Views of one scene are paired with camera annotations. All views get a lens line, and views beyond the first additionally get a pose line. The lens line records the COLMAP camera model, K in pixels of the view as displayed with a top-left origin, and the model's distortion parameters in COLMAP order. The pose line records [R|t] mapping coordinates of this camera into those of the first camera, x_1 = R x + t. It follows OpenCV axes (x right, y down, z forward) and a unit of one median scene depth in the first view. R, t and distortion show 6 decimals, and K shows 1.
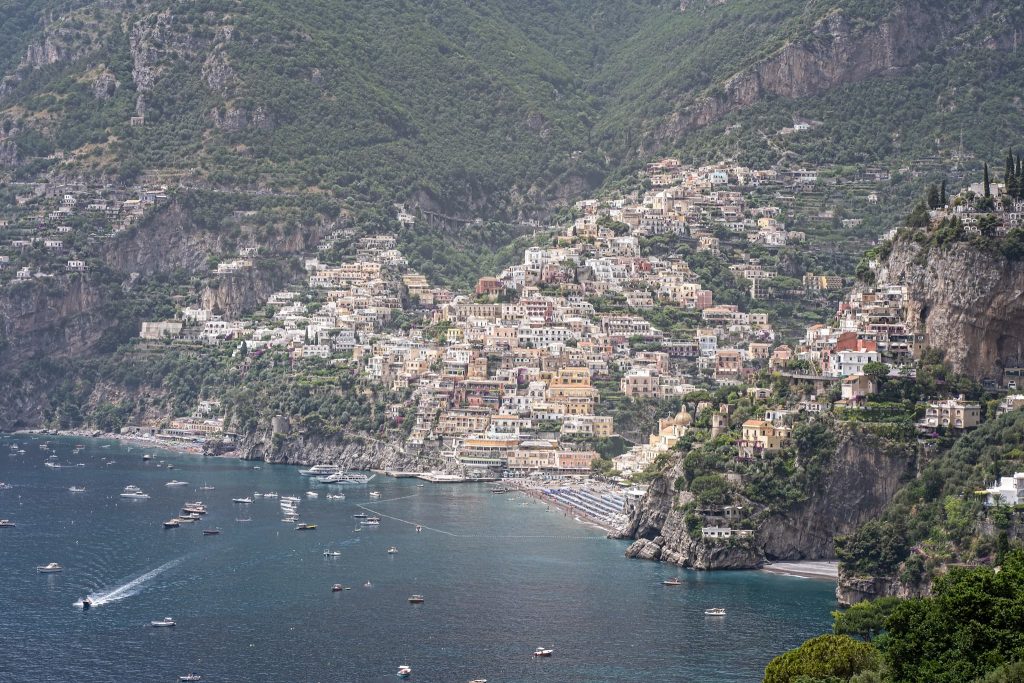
lens RADIAL K [[2290.0, 0, 512.0], [0, 2290.0, 341.0], [0, 0, 1]] dist [-0.079803, 0.000000]
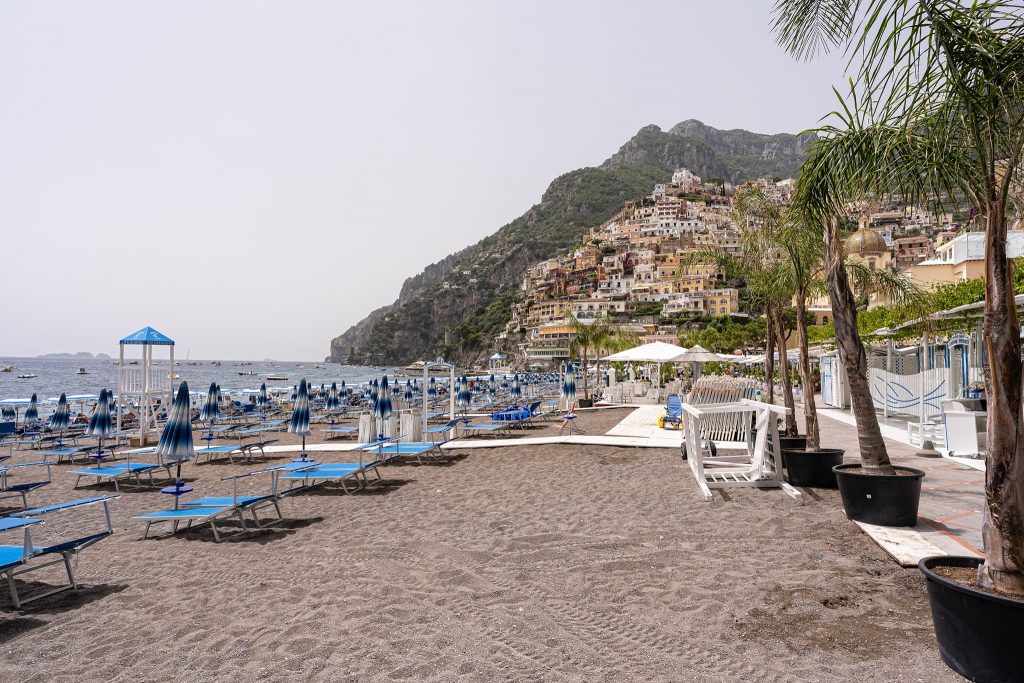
lens RADIAL K [[556.0, 0, 514.7], [0, 556.0, 343.3], [0, 0, 1]] dist [0.002998, 0.001159]
pose [[0.901732, -0.019033, -0.431876, 0.051736], [-0.003938, 0.998627, -0.052232, 0.054534], [0.432278, 0.048800, 0.900419, 0.762841]]
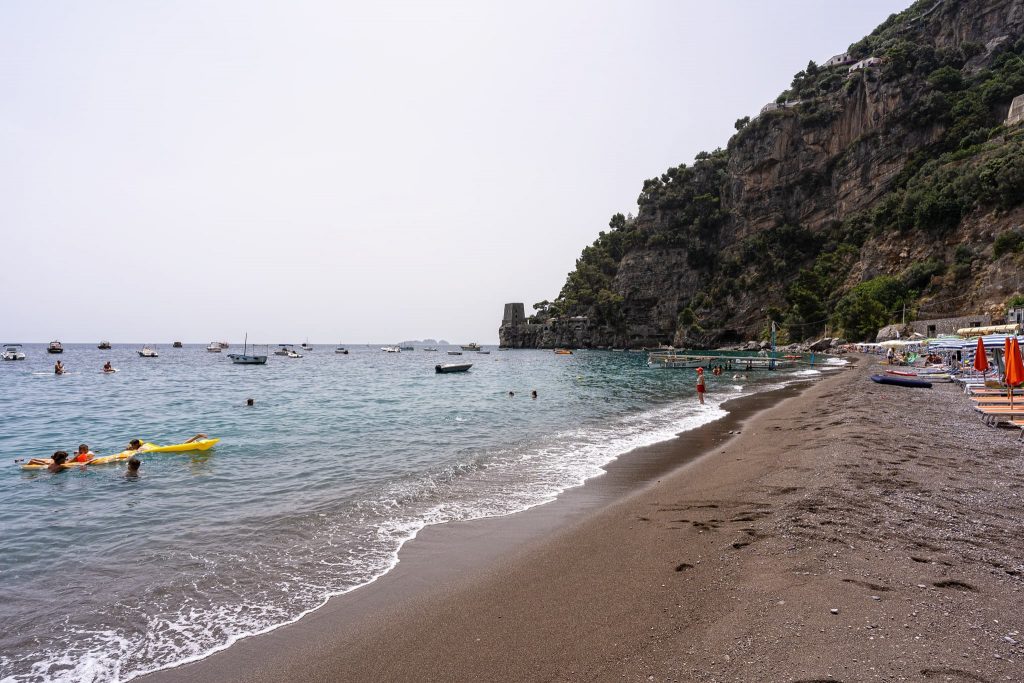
lens RADIAL K [[556.0, 0, 509.2], [0, 556.0, 341.5], [0, 0, 1]] dist [0.002998, 0.001159]
pose [[0.531550, -0.020678, -0.846775, -0.152997], [0.000701, 0.999712, -0.023973, 0.050794], [0.847027, 0.012149, 0.531412, 1.081974]]
